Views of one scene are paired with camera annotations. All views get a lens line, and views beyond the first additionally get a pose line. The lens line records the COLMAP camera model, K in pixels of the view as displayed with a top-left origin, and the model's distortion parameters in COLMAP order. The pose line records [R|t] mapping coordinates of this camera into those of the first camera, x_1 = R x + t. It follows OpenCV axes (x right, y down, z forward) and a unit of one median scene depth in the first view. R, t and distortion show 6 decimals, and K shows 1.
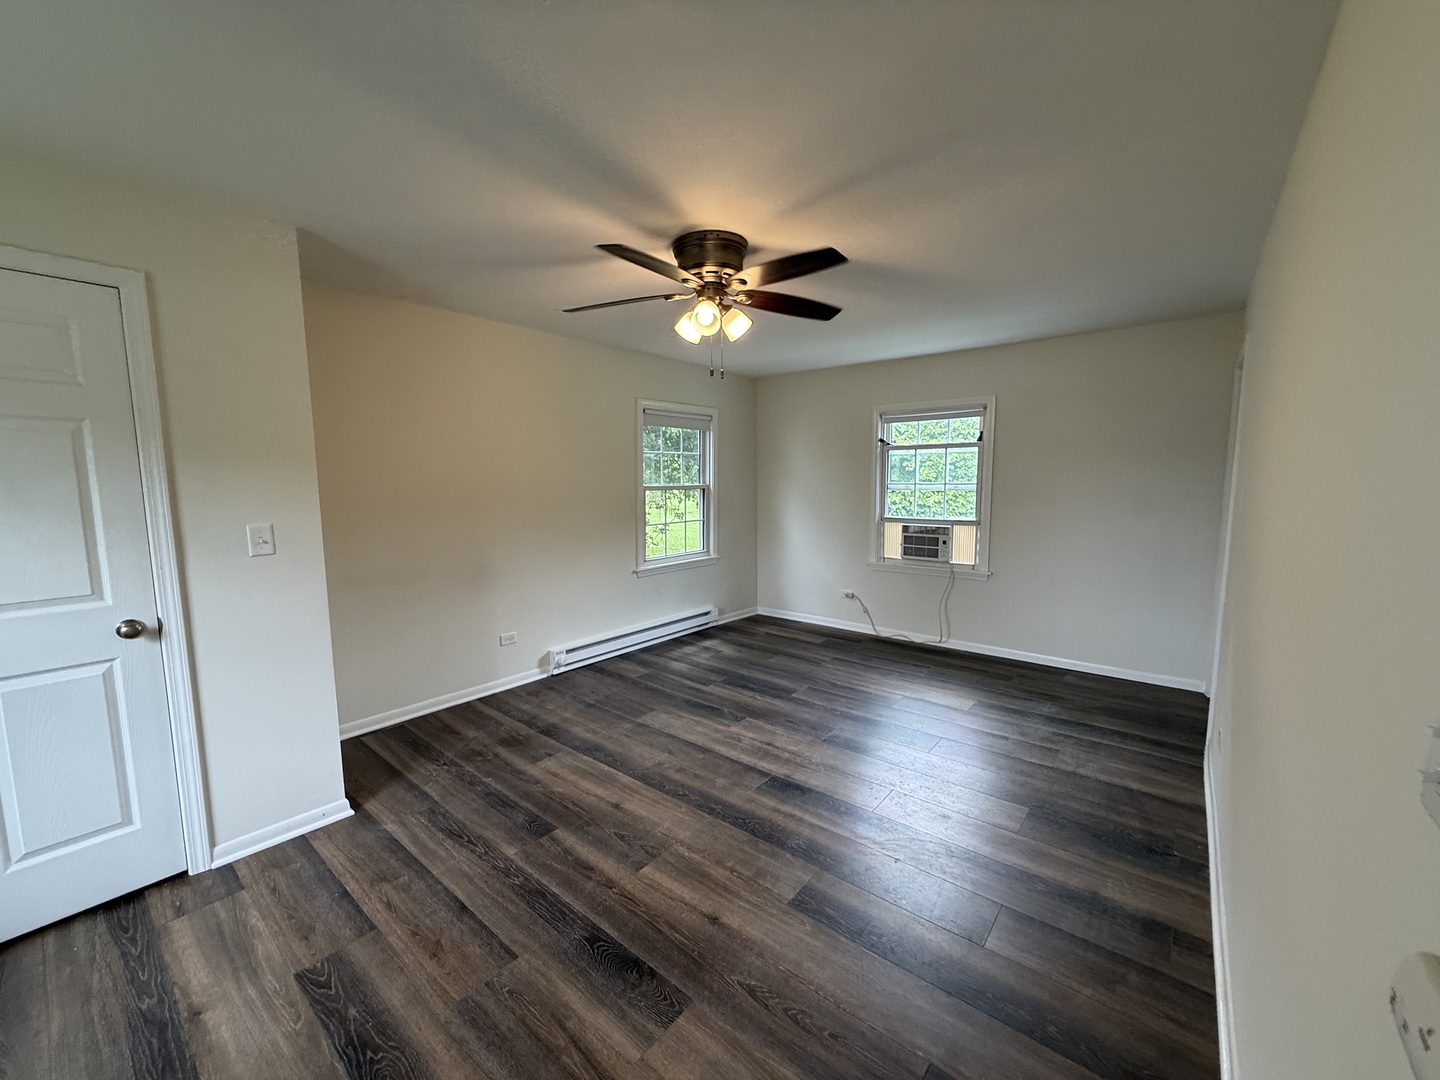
lens RADIAL K [[573.1, 0, 719.3], [0, 573.1, 538.9], [0, 0, 1]] dist [-0.007428, -0.000014]
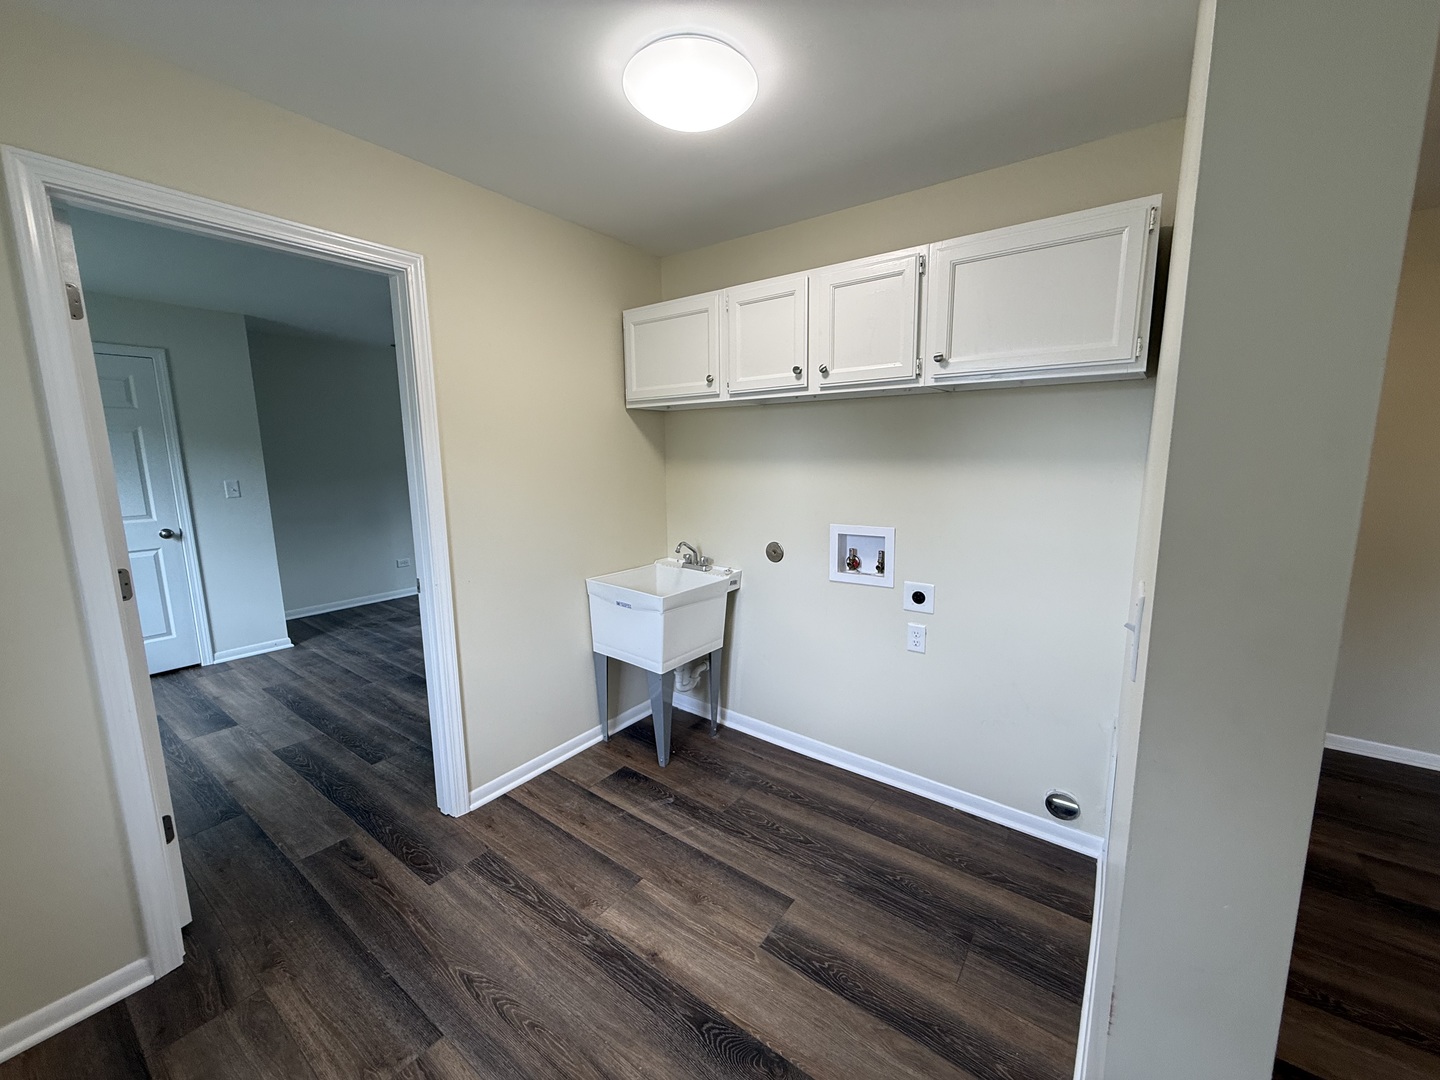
lens RADIAL K [[573.1, 0, 721.3], [0, 573.1, 539.9], [0, 0, 1]] dist [-0.007428, -0.000014]
pose [[0.998322, -0.015584, 0.055762, 0.715470], [0.013000, 0.998838, 0.046410, 0.108564], [-0.056421, -0.045607, 0.997365, -0.999629]]
